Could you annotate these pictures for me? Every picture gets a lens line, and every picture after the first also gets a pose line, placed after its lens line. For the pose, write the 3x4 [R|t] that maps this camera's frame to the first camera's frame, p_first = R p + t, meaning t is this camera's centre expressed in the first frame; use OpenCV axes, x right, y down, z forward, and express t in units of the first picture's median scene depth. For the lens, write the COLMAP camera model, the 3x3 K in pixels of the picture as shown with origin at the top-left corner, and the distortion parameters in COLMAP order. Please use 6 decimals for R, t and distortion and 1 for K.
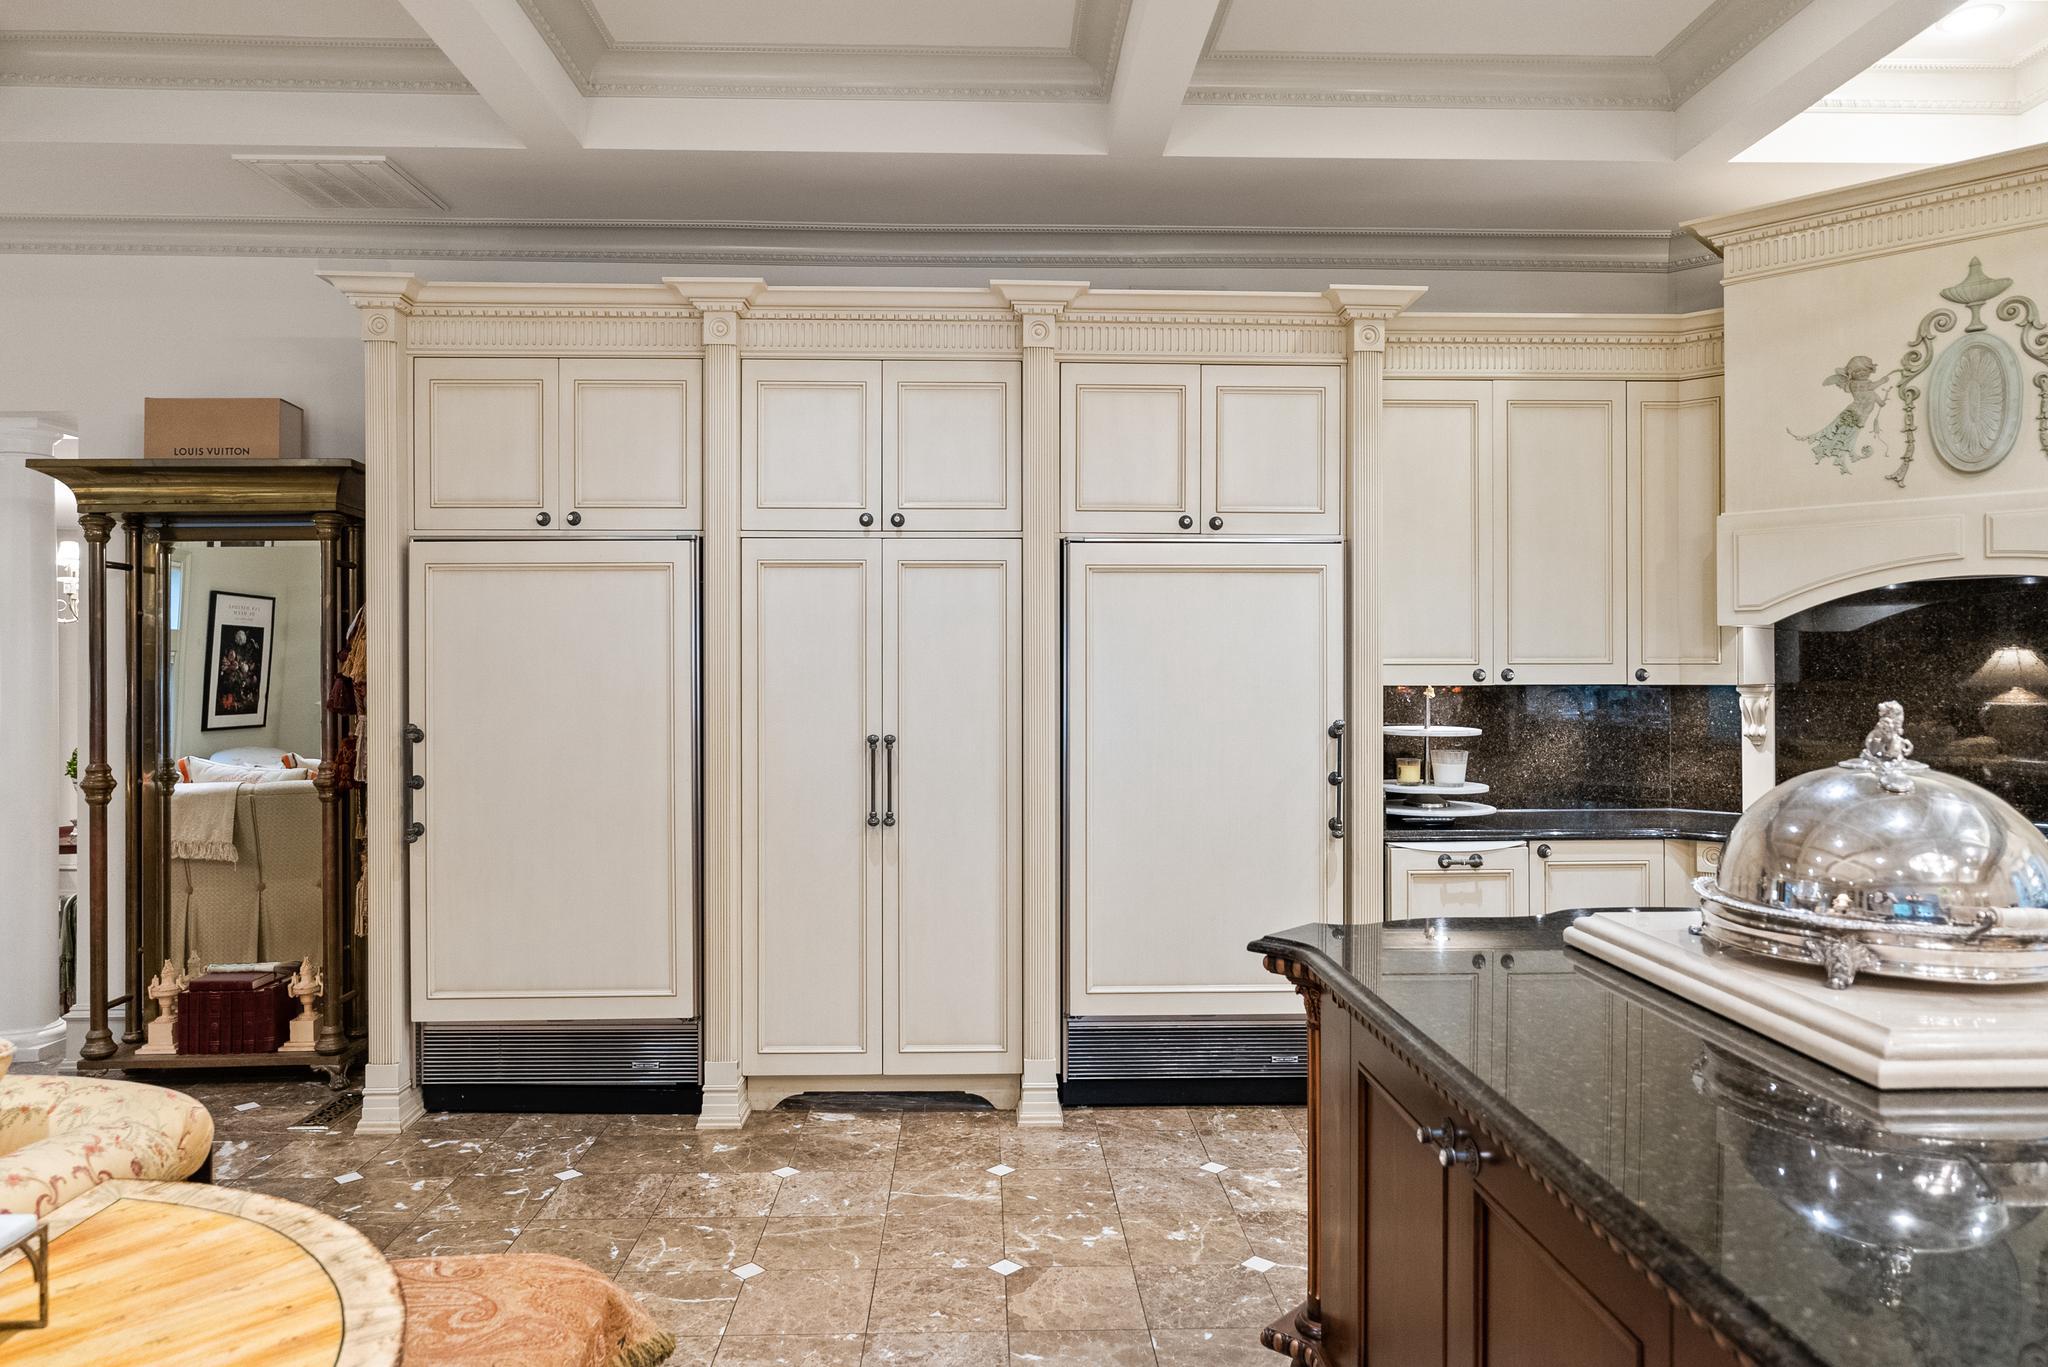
lens RADIAL K [[1376.3, 0, 1027.2], [0, 1376.3, 658.8], [0, 0, 1]] dist [0.005219, 0.004886]
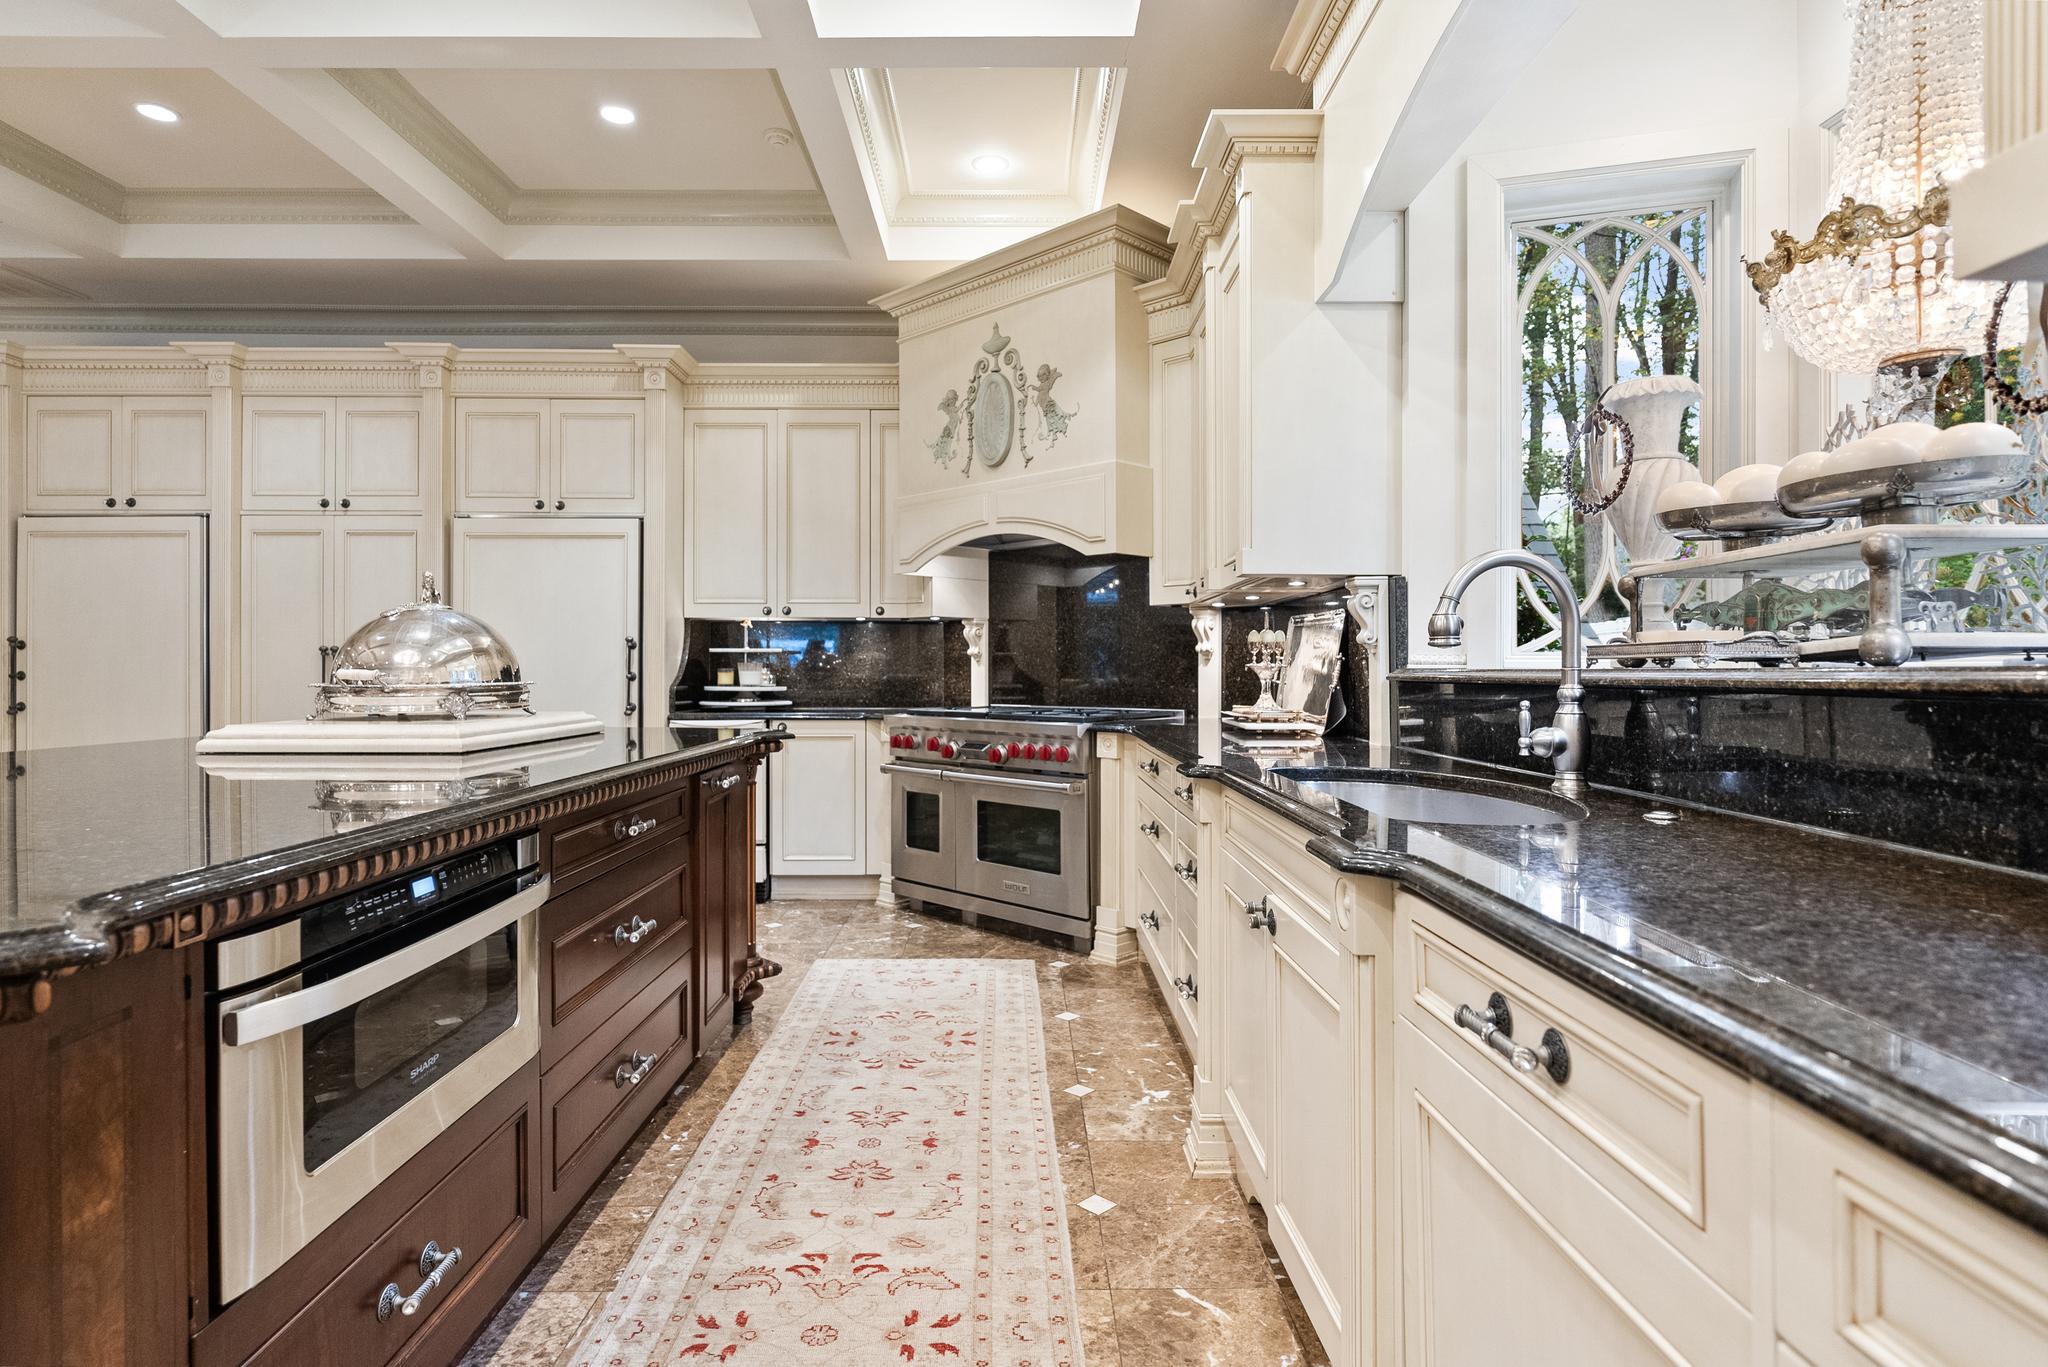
lens RADIAL K [[1101.7, 0, 1039.4], [0, 1101.7, 661.9], [0, 0, 1]] dist [-0.007404, 0.000215]
pose [[0.999745, 0.002607, -0.022434, 0.689960], [-0.002793, 0.999962, -0.008269, 0.079593], [0.022412, 0.008329, 0.999714, -0.174167]]
